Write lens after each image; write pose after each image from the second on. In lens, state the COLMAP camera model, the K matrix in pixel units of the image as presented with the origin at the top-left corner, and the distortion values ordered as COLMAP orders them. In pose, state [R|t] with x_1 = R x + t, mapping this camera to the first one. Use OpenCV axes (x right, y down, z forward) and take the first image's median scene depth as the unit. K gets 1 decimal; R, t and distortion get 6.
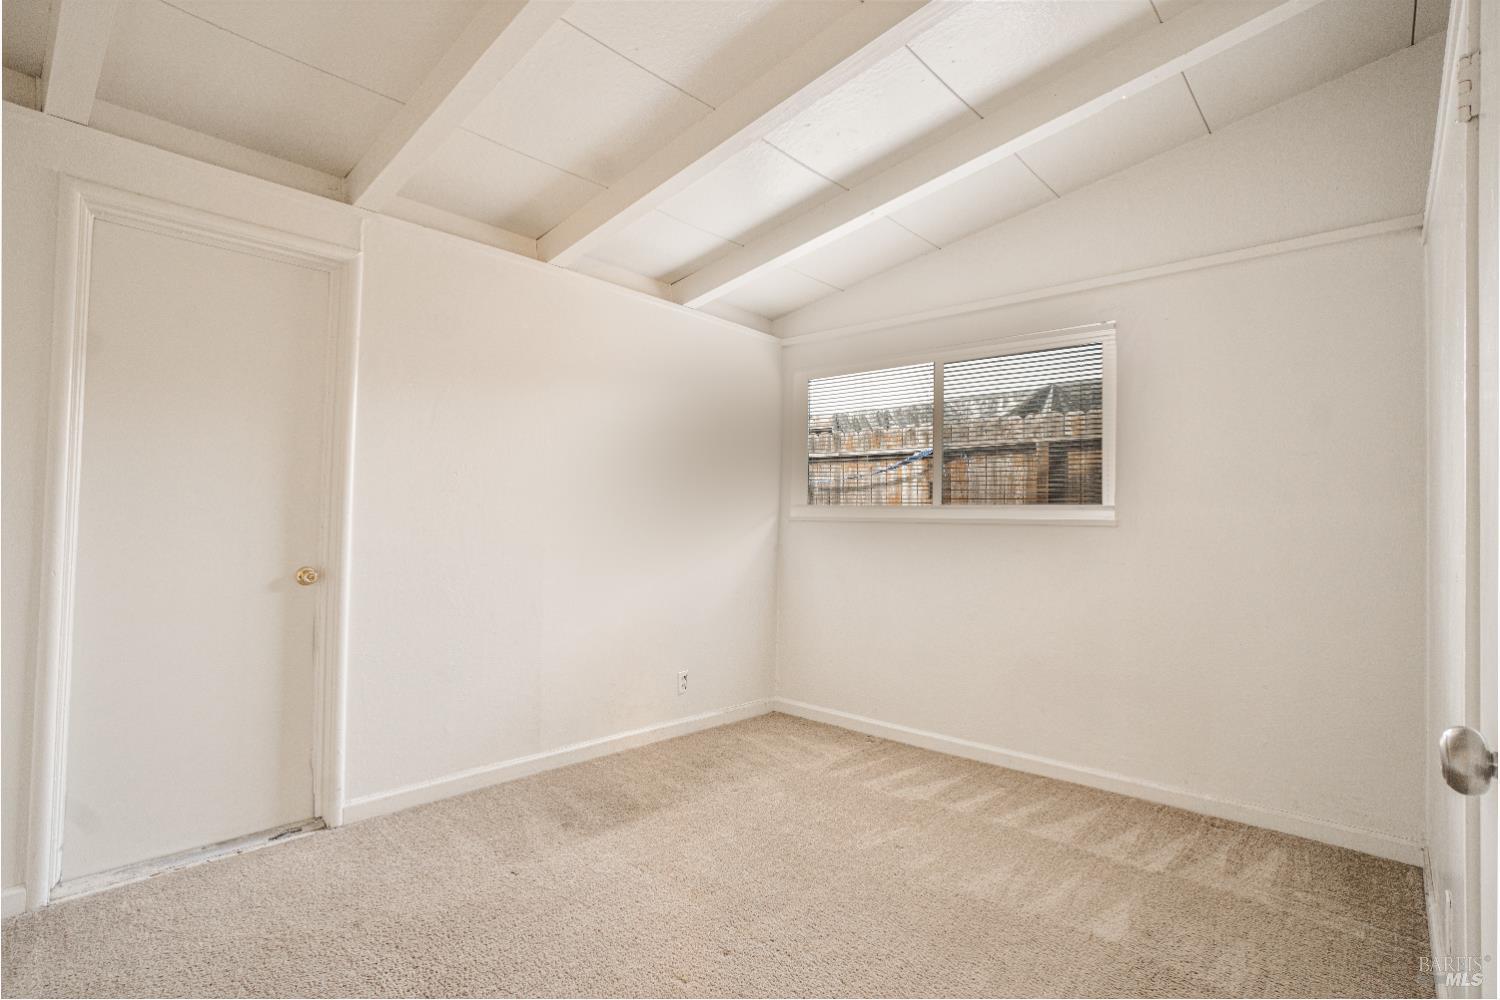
lens RADIAL K [[729.8, 0, 740.5], [0, 729.8, 507.8], [0, 0, 1]] dist [-0.048101, 0.023140]
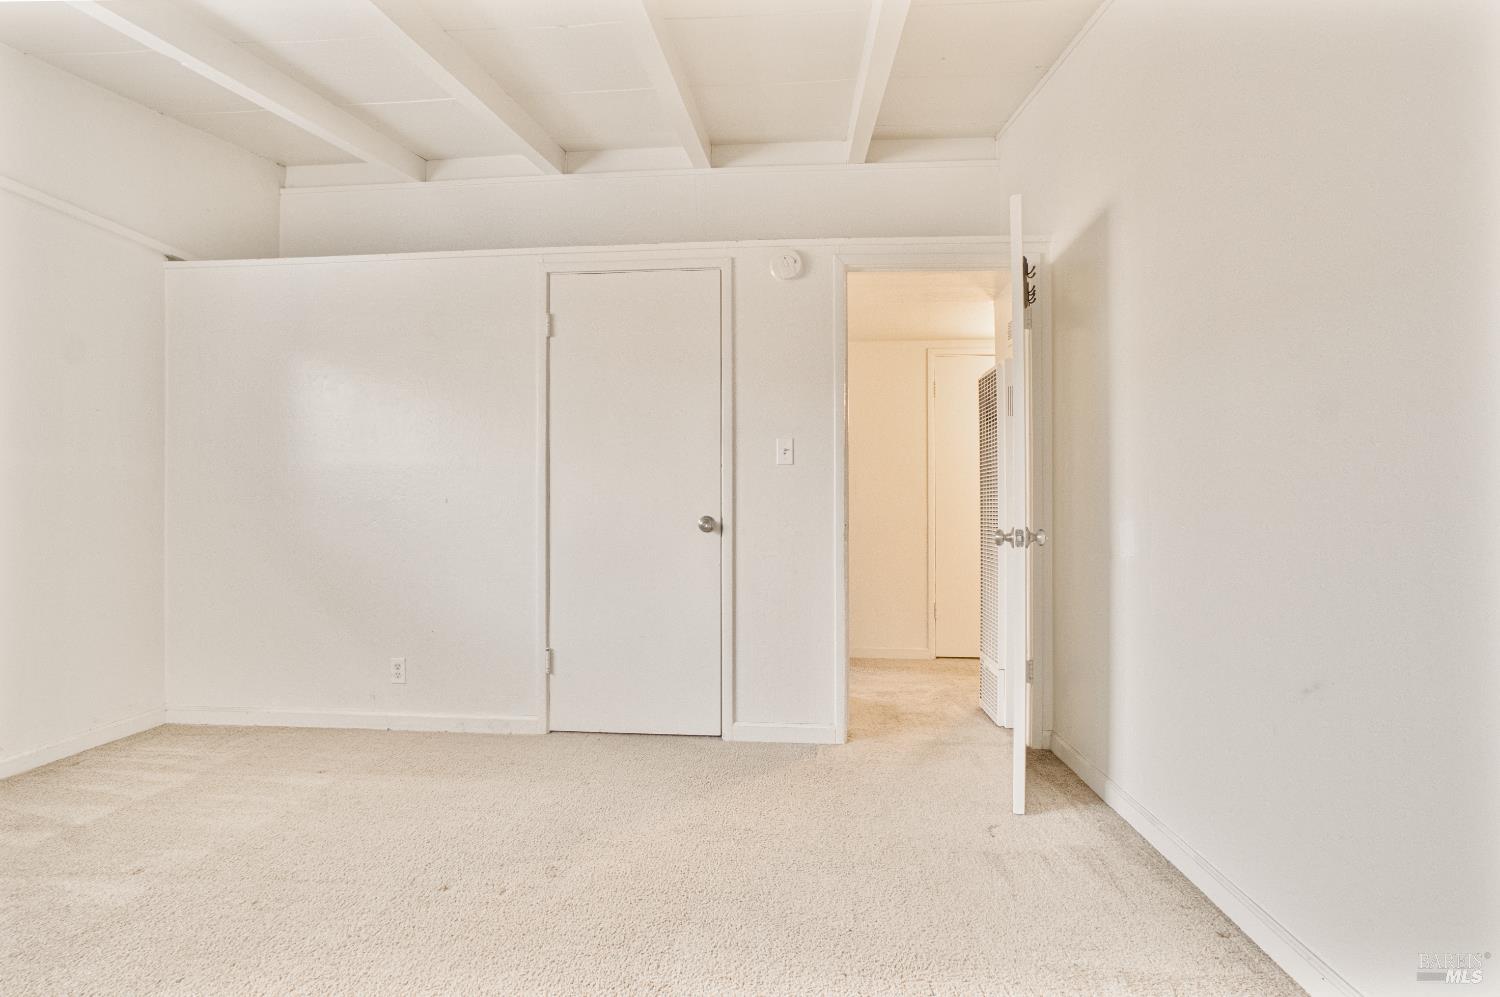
lens RADIAL K [[729.8, 0, 740.5], [0, 729.8, 506.3], [0, 0, 1]] dist [-0.048101, 0.023140]
pose [[-0.596803, -0.013036, 0.802282, -0.777052], [-0.026919, 0.999630, -0.003783, 0.057959], [-0.801936, -0.023855, -0.596934, 0.920031]]
